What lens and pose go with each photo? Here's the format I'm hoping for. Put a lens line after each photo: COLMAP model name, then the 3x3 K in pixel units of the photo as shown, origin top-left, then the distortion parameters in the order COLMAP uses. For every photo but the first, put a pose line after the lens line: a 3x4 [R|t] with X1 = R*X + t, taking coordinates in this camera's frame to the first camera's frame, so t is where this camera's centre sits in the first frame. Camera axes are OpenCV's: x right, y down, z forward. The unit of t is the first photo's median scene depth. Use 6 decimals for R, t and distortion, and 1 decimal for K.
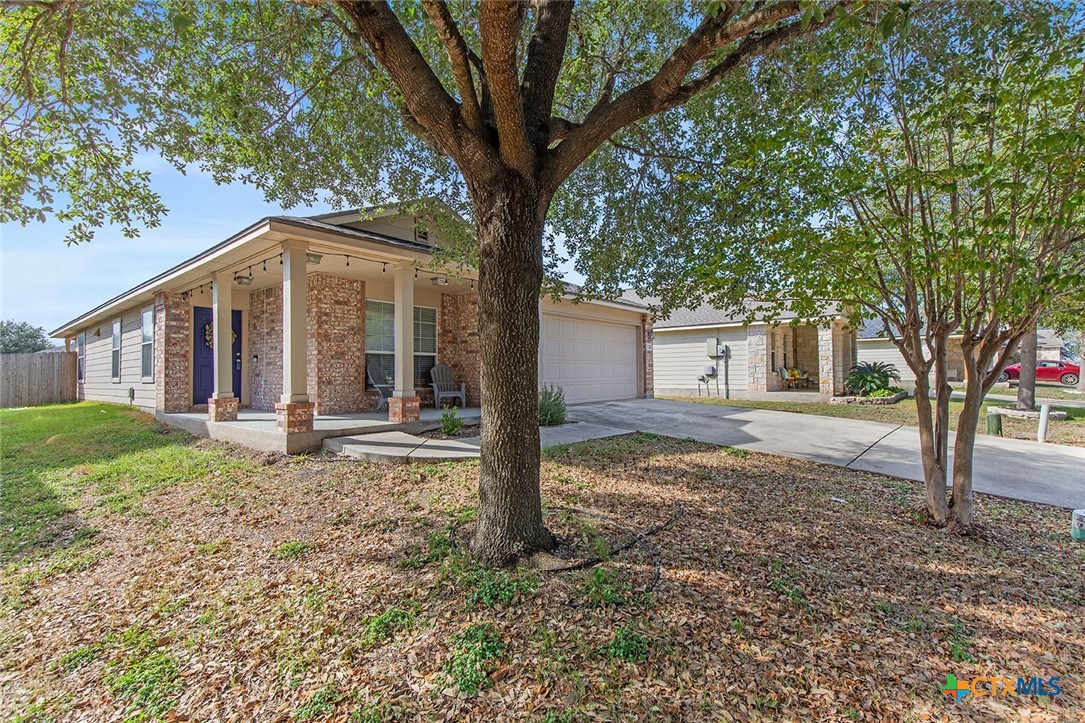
lens RADIAL K [[490.3, 0, 543.6], [0, 490.3, 366.0], [0, 0, 1]] dist [0.003194, -0.000064]
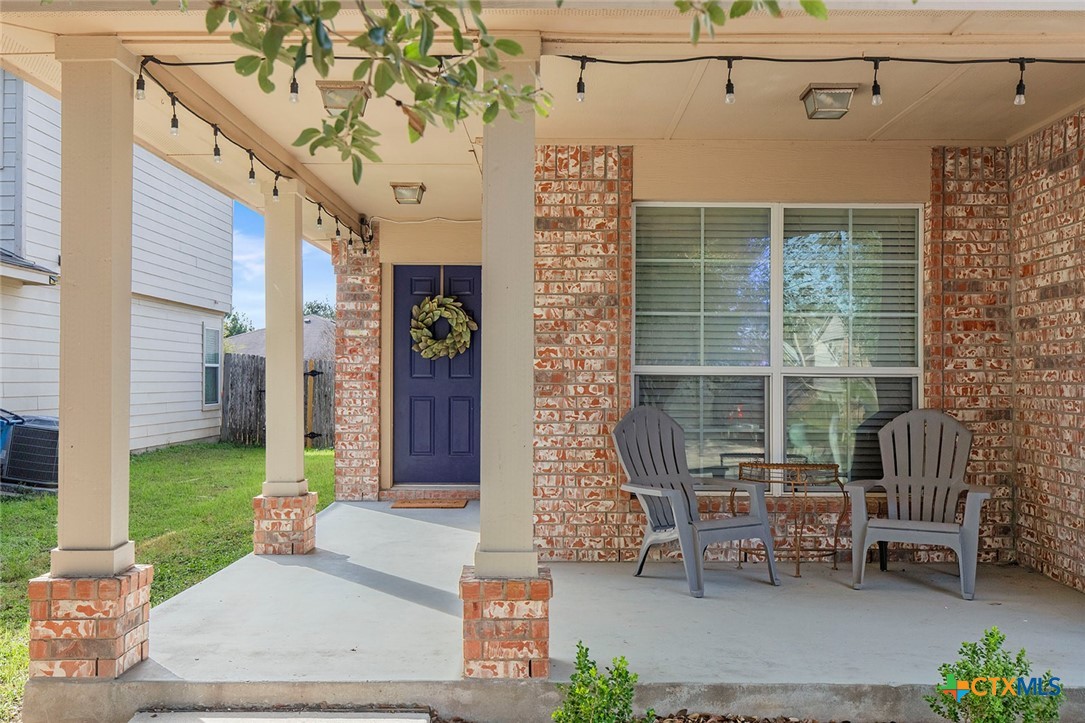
lens RADIAL K [[1040.7, 0, 541.5], [0, 1040.7, 361.4], [0, 0, 1]] dist [0.001677, 0.000000]
pose [[0.640672, -0.002466, -0.767810, 0.108480], [0.005780, 0.999982, 0.001612, -0.035694], [0.767793, -0.005470, 0.640675, 0.513126]]
